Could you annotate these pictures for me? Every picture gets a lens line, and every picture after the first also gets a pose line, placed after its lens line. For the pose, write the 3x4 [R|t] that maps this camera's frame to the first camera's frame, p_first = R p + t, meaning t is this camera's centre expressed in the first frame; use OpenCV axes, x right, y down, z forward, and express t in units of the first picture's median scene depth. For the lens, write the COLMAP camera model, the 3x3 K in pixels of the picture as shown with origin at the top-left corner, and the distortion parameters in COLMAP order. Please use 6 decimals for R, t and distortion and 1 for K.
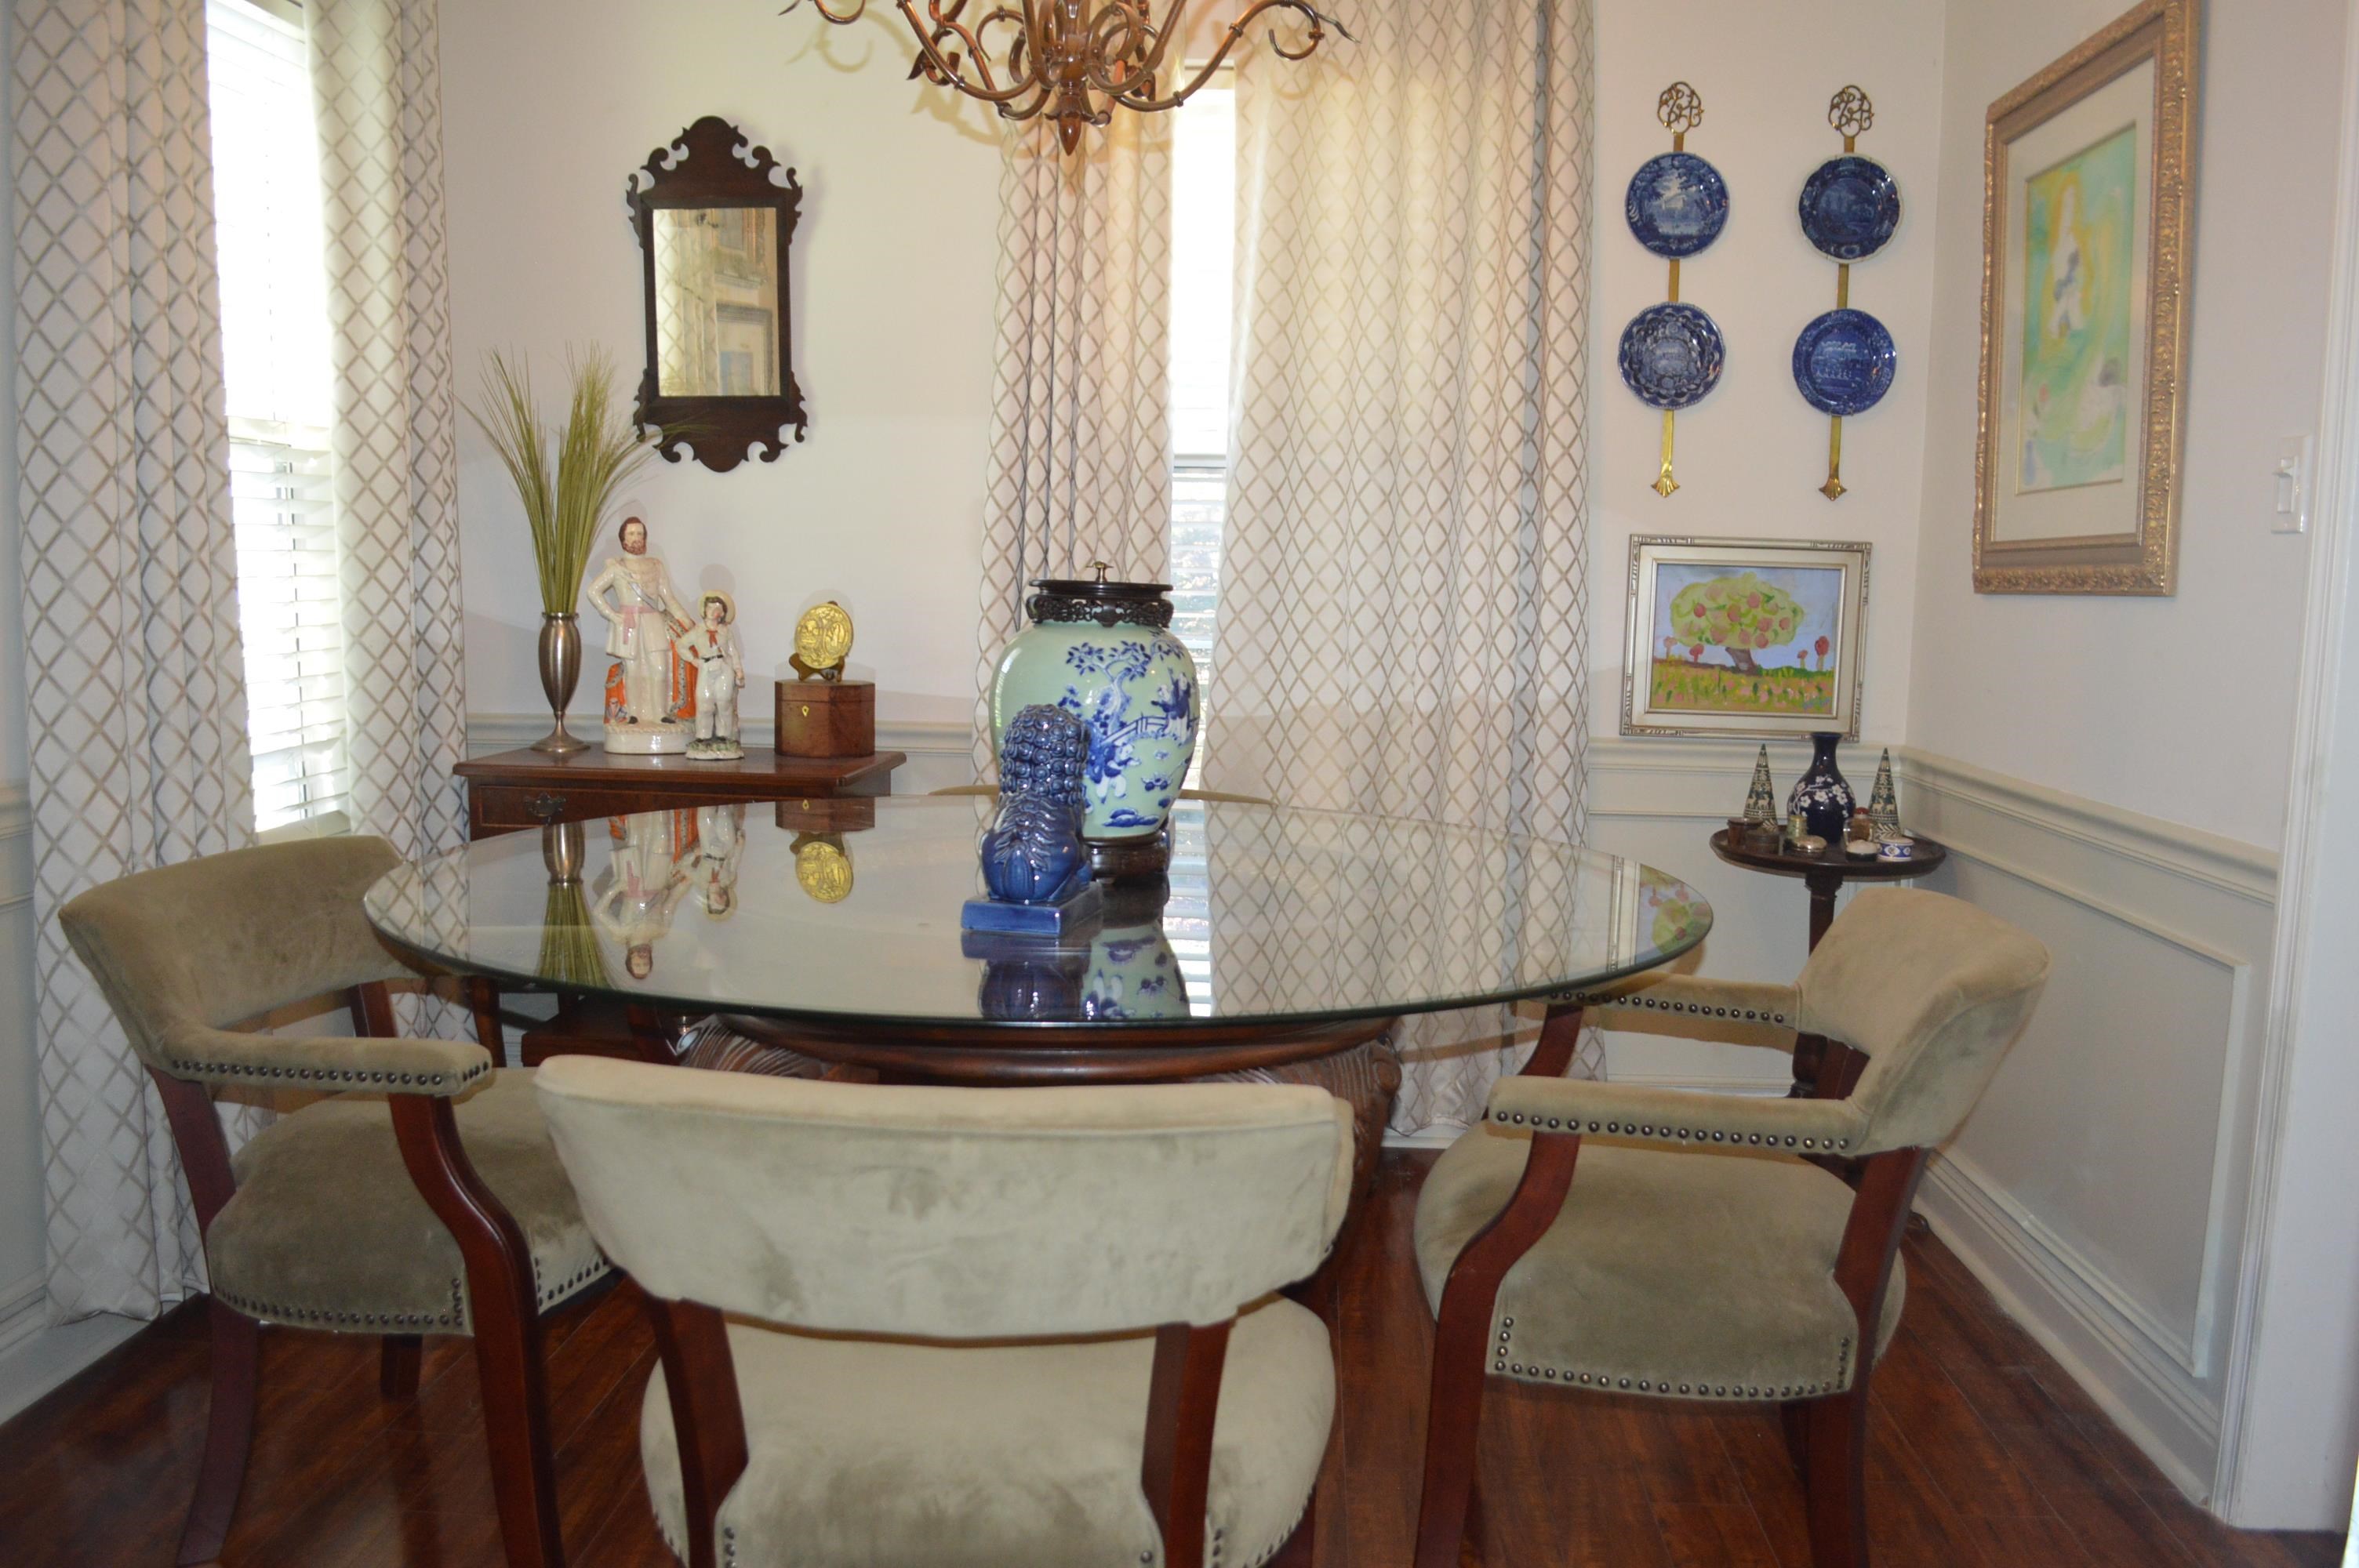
lens RADIAL K [[1881.9, 0, 1149.4], [0, 1881.9, 832.0], [0, 0, 1]] dist [-0.084054, 0.014646]
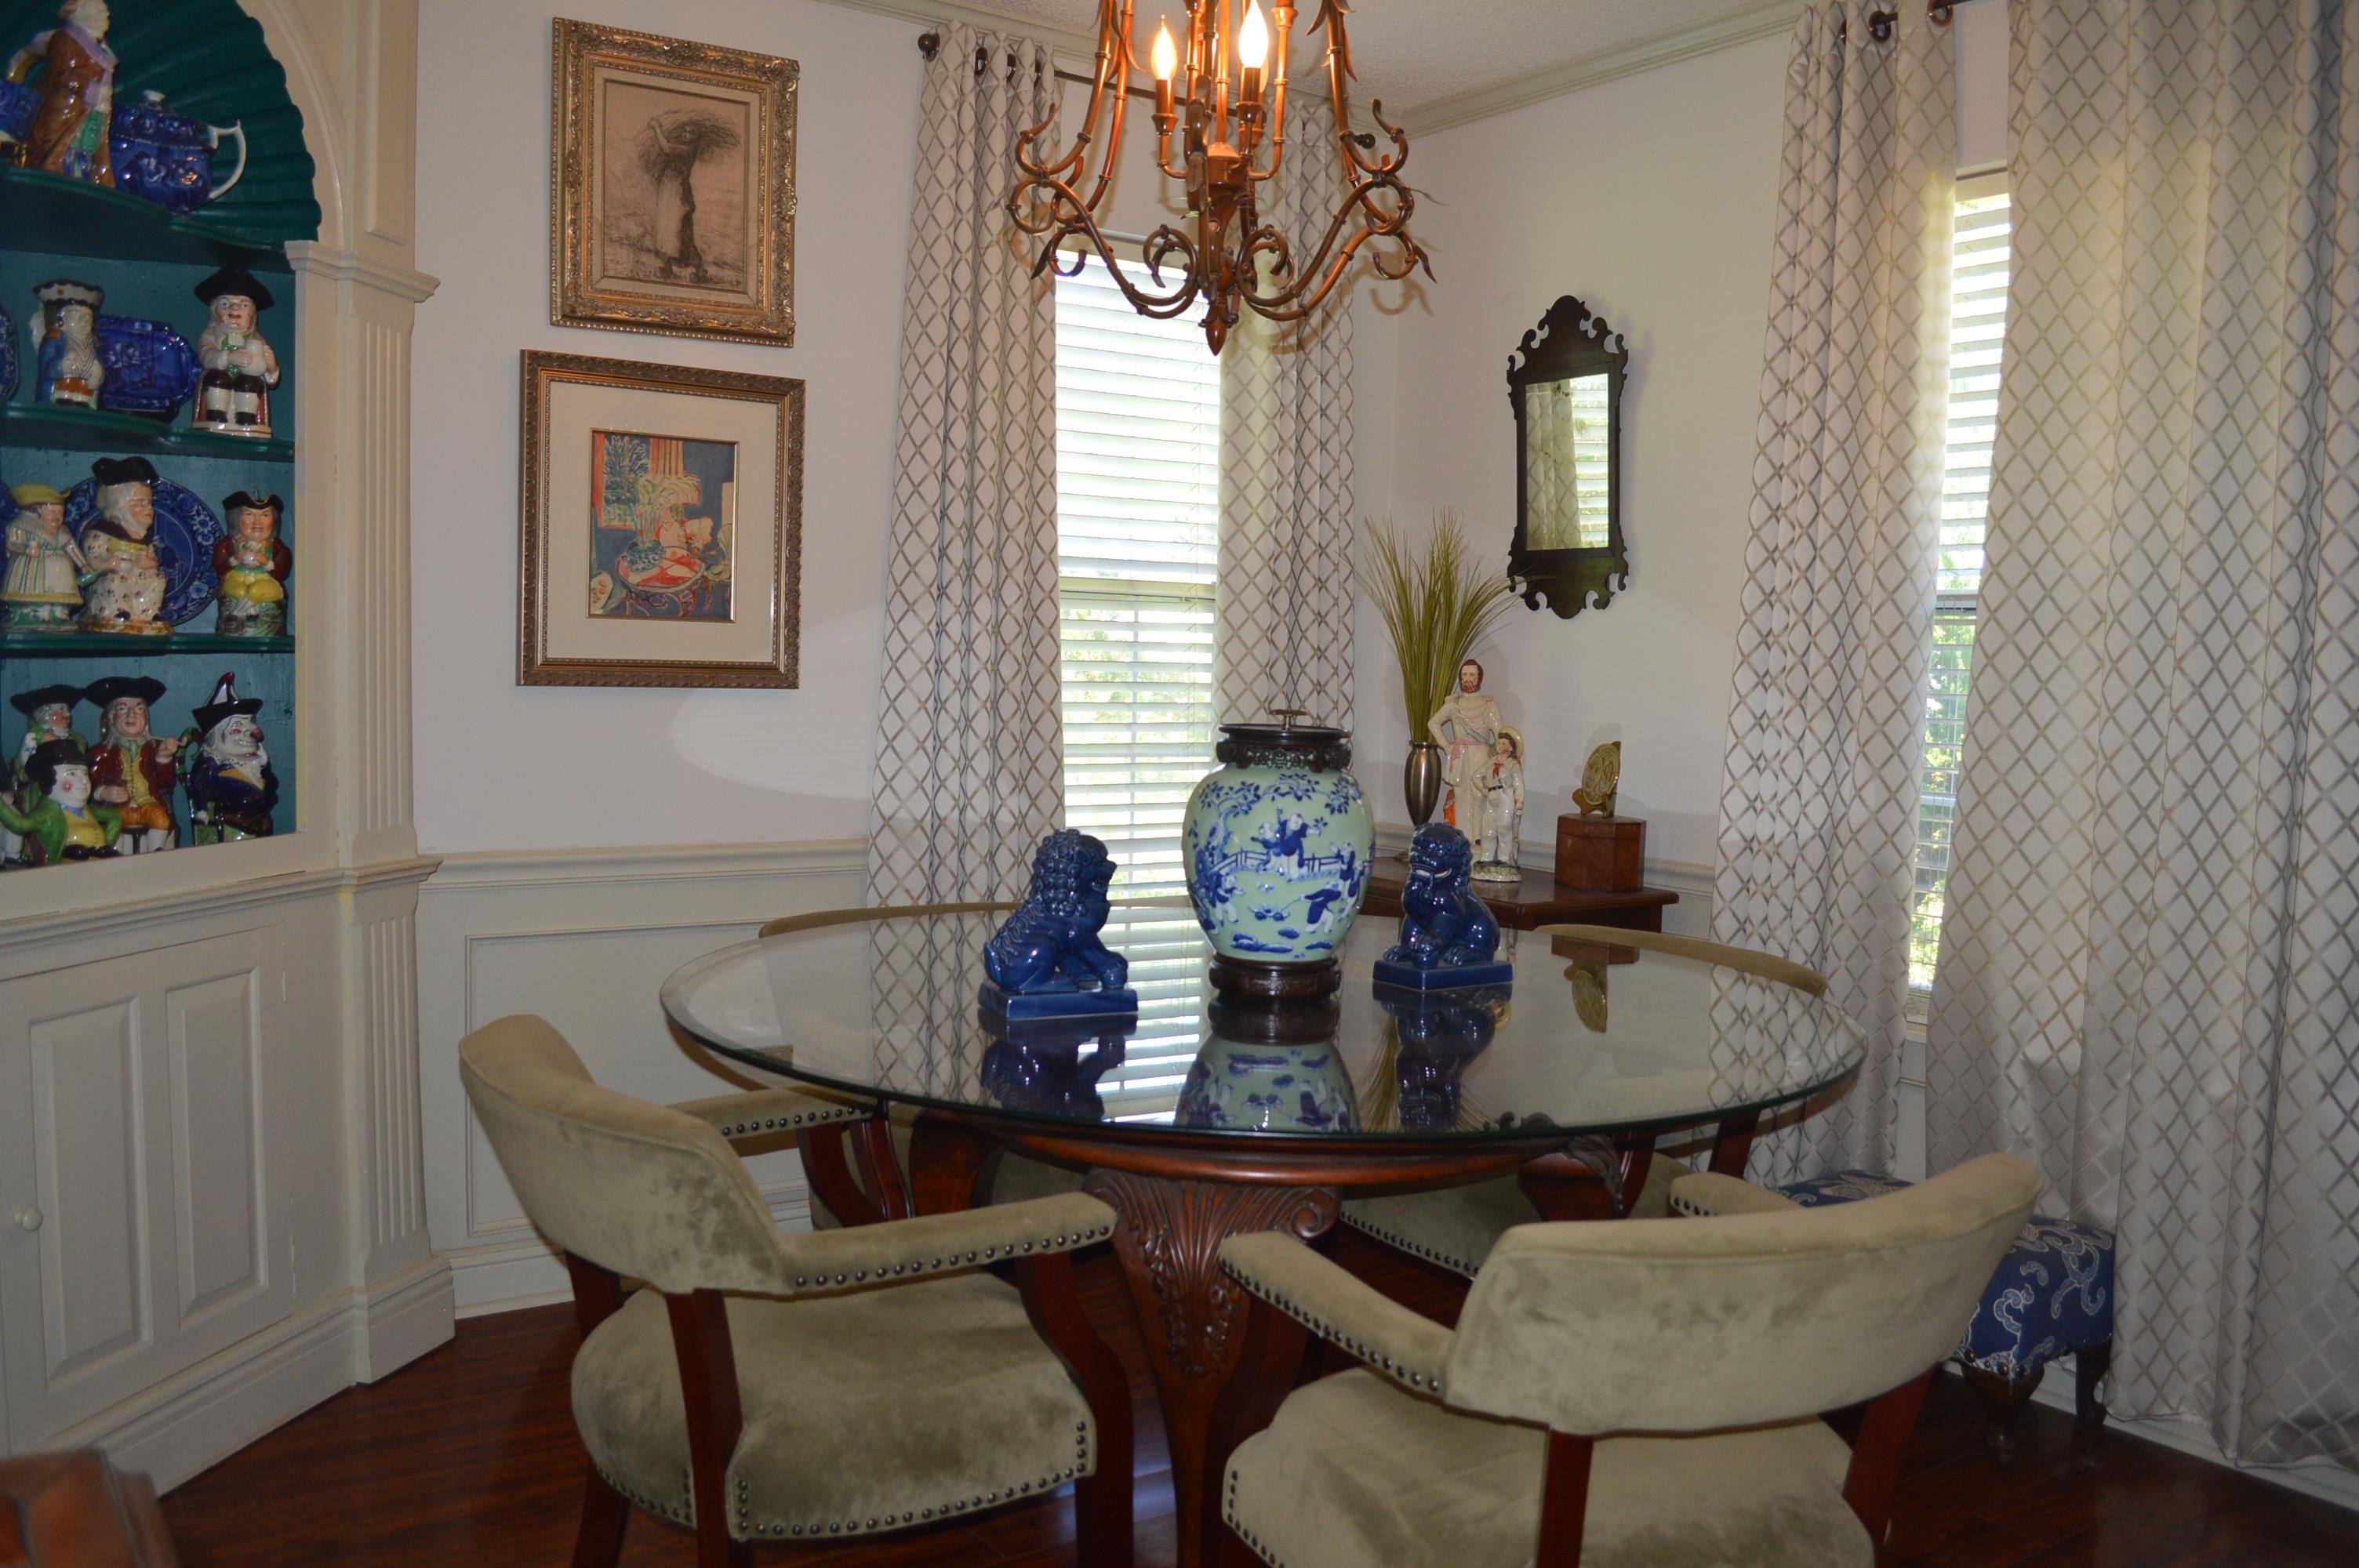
lens RADIAL K [[1881.9, 0, 1189.9], [0, 1881.9, 784.0], [0, 0, 1]] dist [-0.084054, 0.014646]
pose [[0.640955, 0.051991, -0.765816, 0.478644], [-0.123569, 0.991679, -0.036097, -0.033123], [0.757567, 0.117768, 0.642046, 0.156669]]
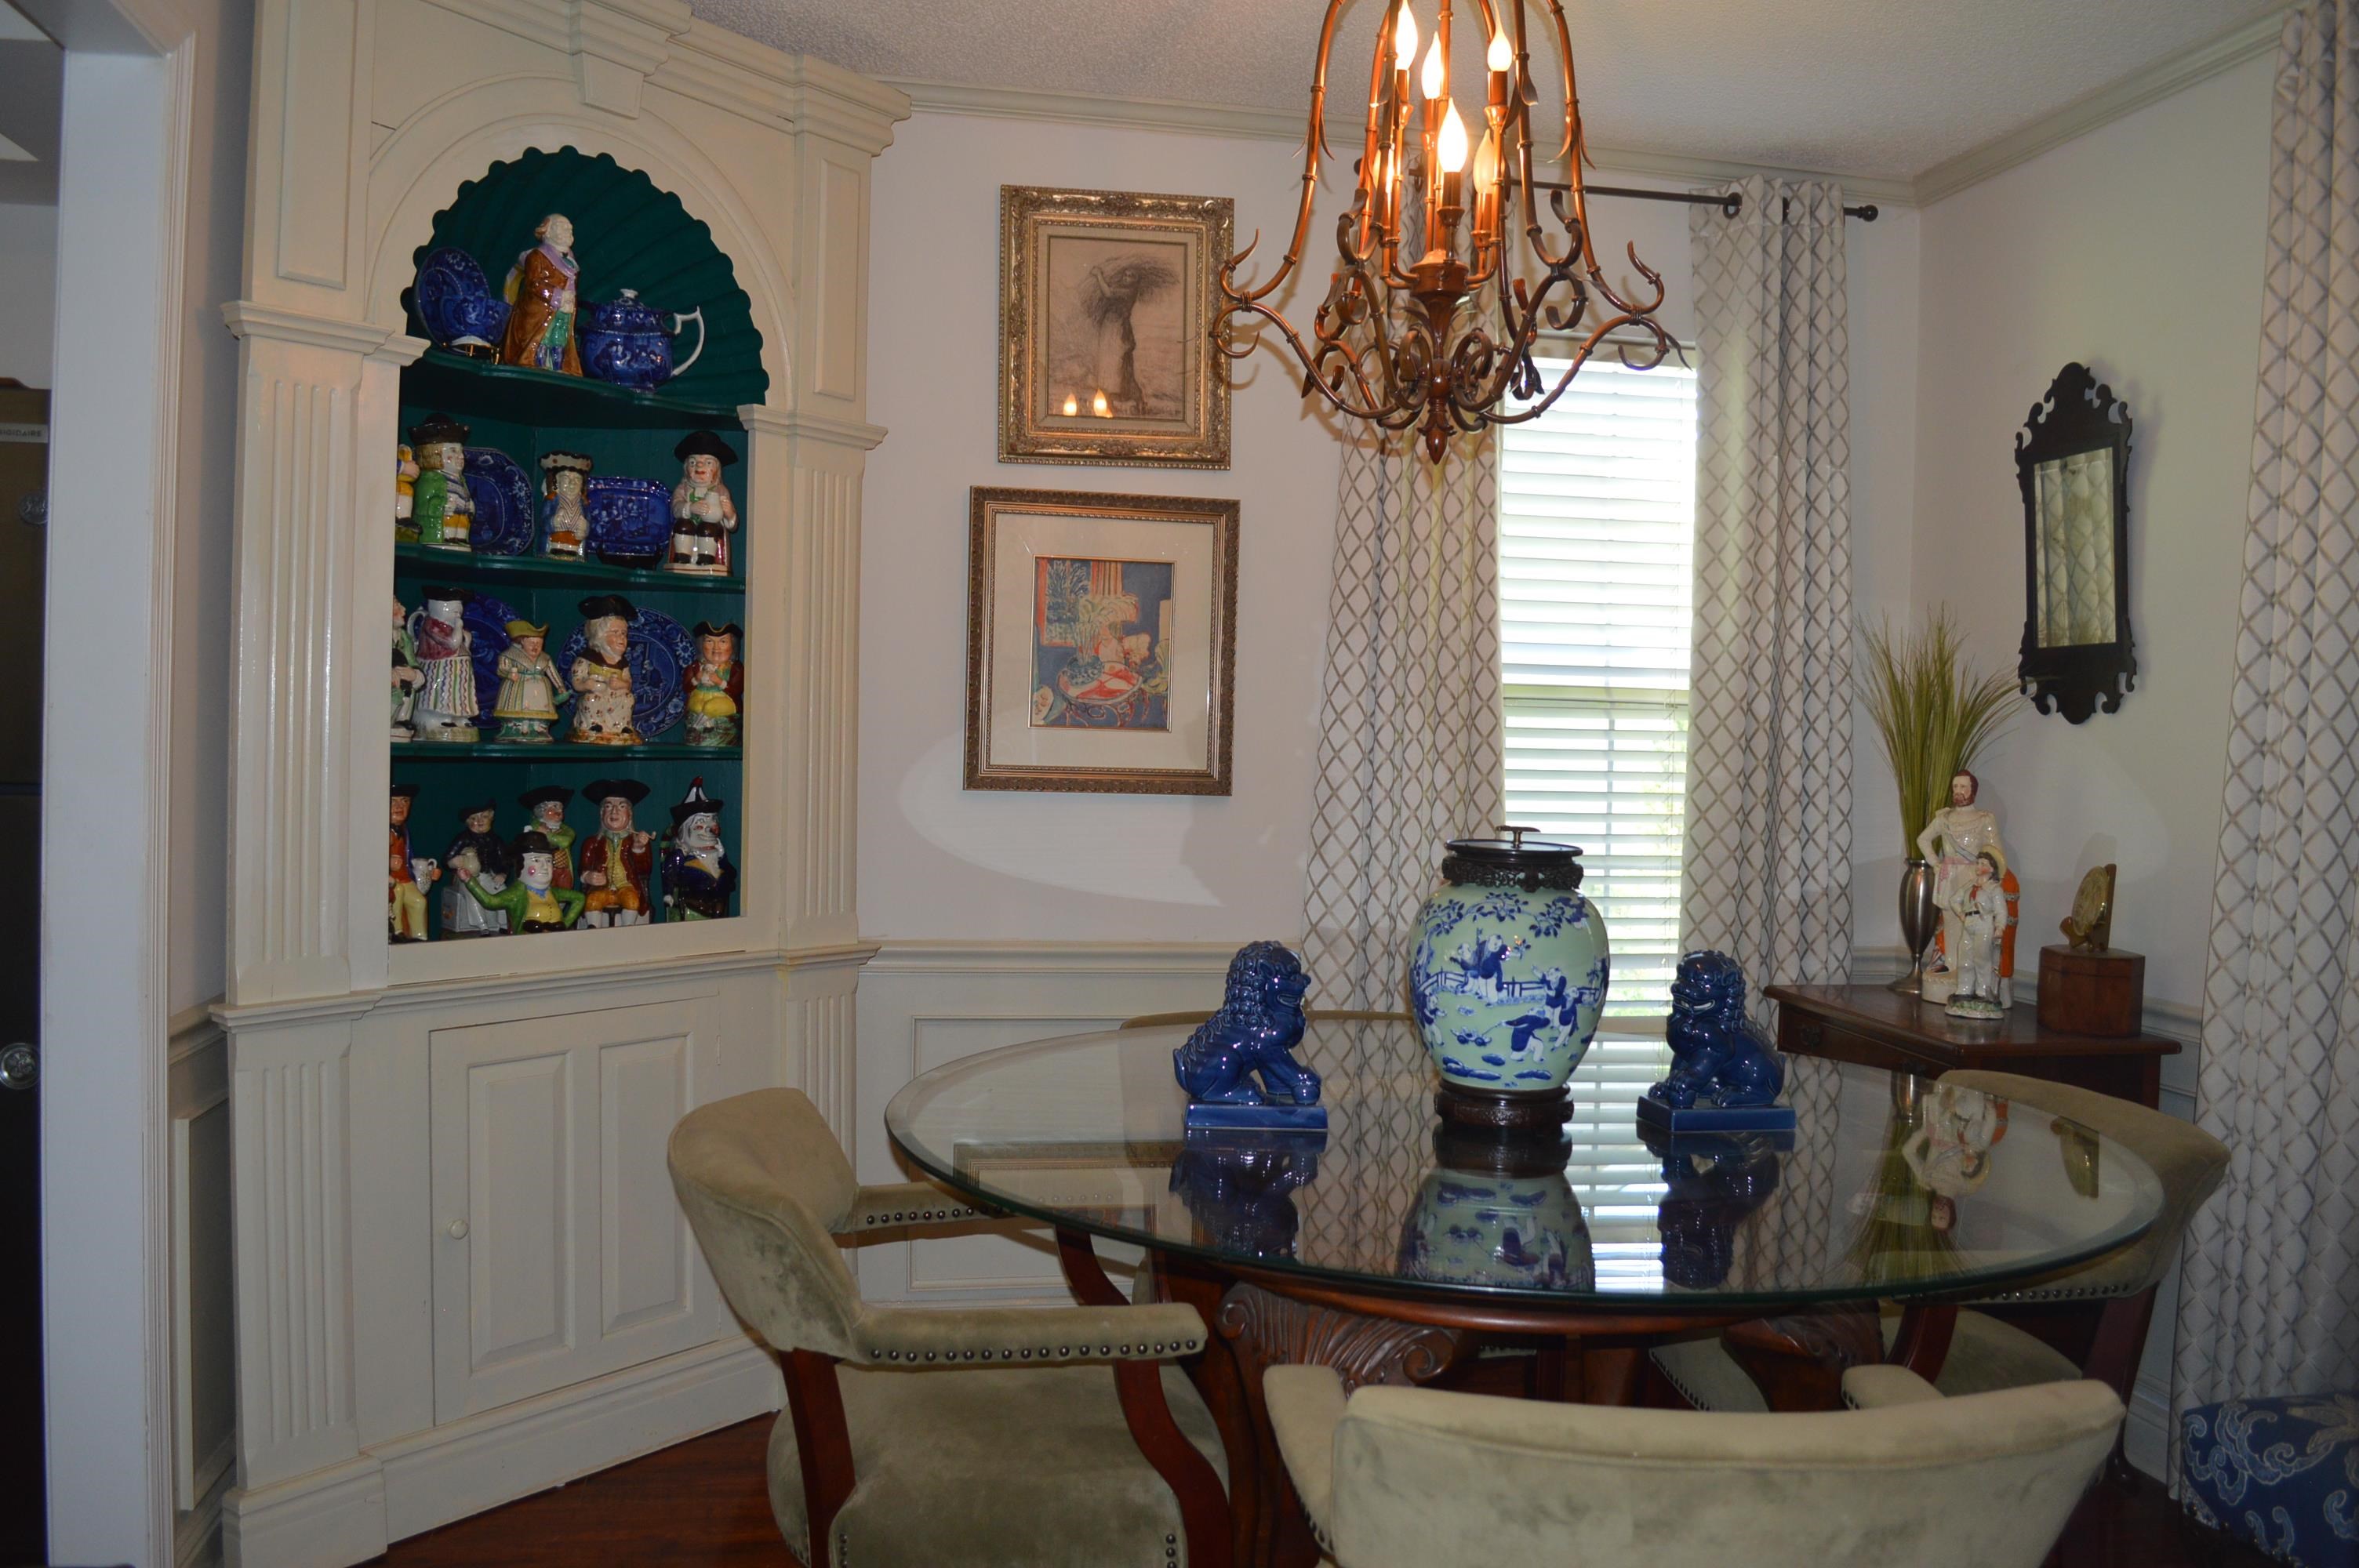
lens RADIAL K [[1881.9, 0, 1187.7], [0, 1881.9, 785.0], [0, 0, 1]] dist [-0.084054, 0.014646]
pose [[0.270756, 0.014638, -0.962537, 0.572765], [-0.156195, 0.987303, -0.028922, -0.065648], [0.949892, 0.158175, 0.269605, 0.329103]]
